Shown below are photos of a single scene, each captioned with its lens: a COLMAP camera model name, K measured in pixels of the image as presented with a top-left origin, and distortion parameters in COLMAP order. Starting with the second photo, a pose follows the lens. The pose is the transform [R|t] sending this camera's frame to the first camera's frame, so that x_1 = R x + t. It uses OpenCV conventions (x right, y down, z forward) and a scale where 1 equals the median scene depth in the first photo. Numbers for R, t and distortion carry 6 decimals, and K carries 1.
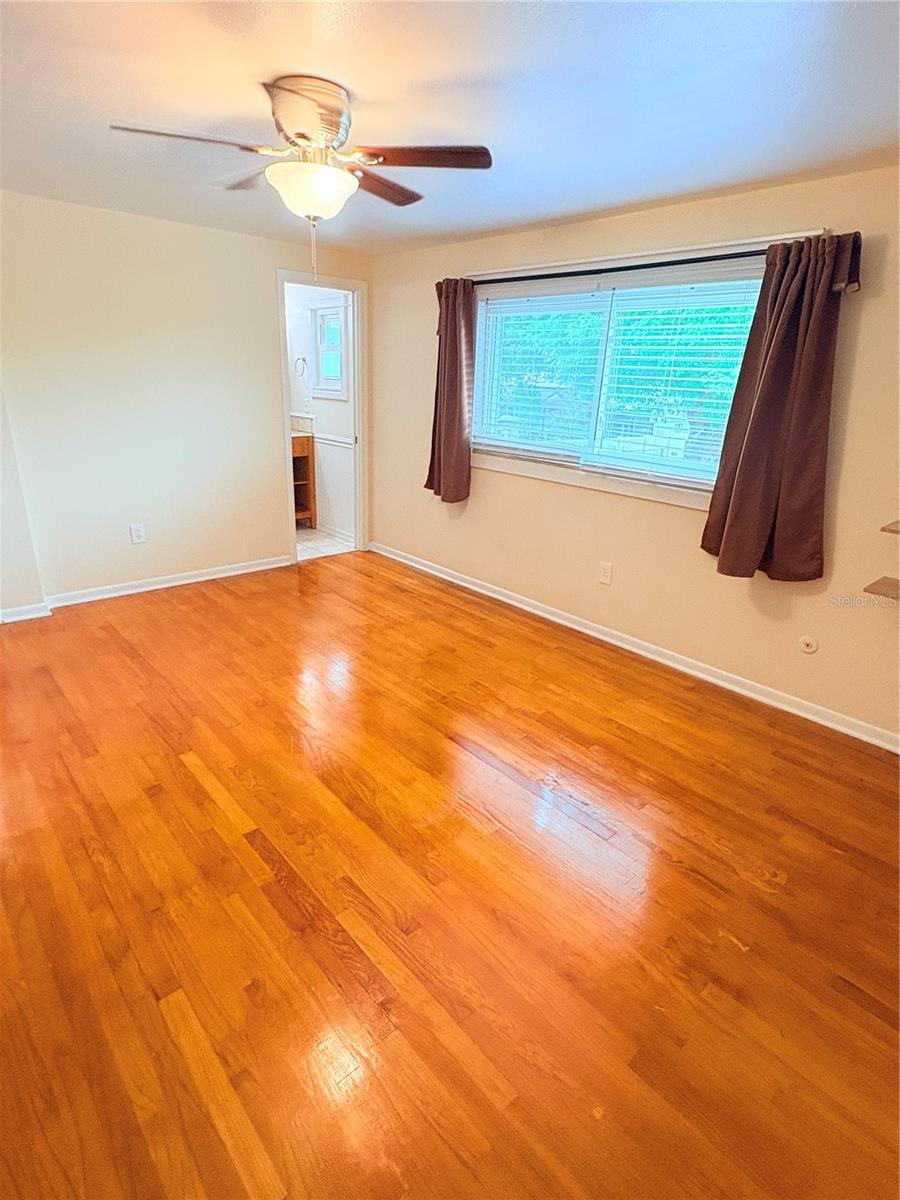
lens RADIAL K [[619.8, 0, 449.1], [0, 619.8, 595.3], [0, 0, 1]] dist [-0.001876, 0.001154]
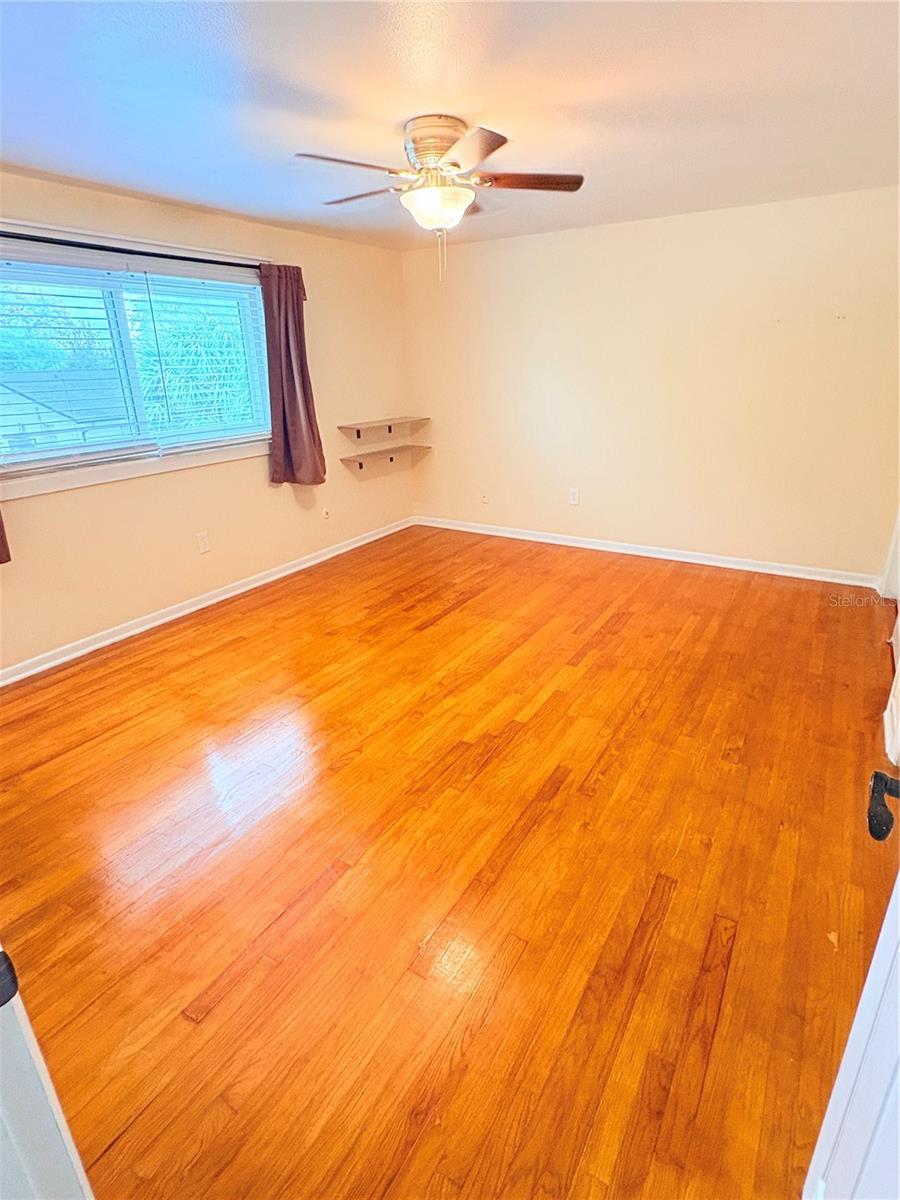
lens RADIAL K [[619.8, 0, 448.6], [0, 619.8, 599.4], [0, 0, 1]] dist [-0.001876, 0.001154]
pose [[-0.279782, -0.378511, 0.882299, -0.864585], [0.333819, 0.823305, 0.459058, -0.310548], [-0.900159, 0.422964, -0.103992, 0.779745]]
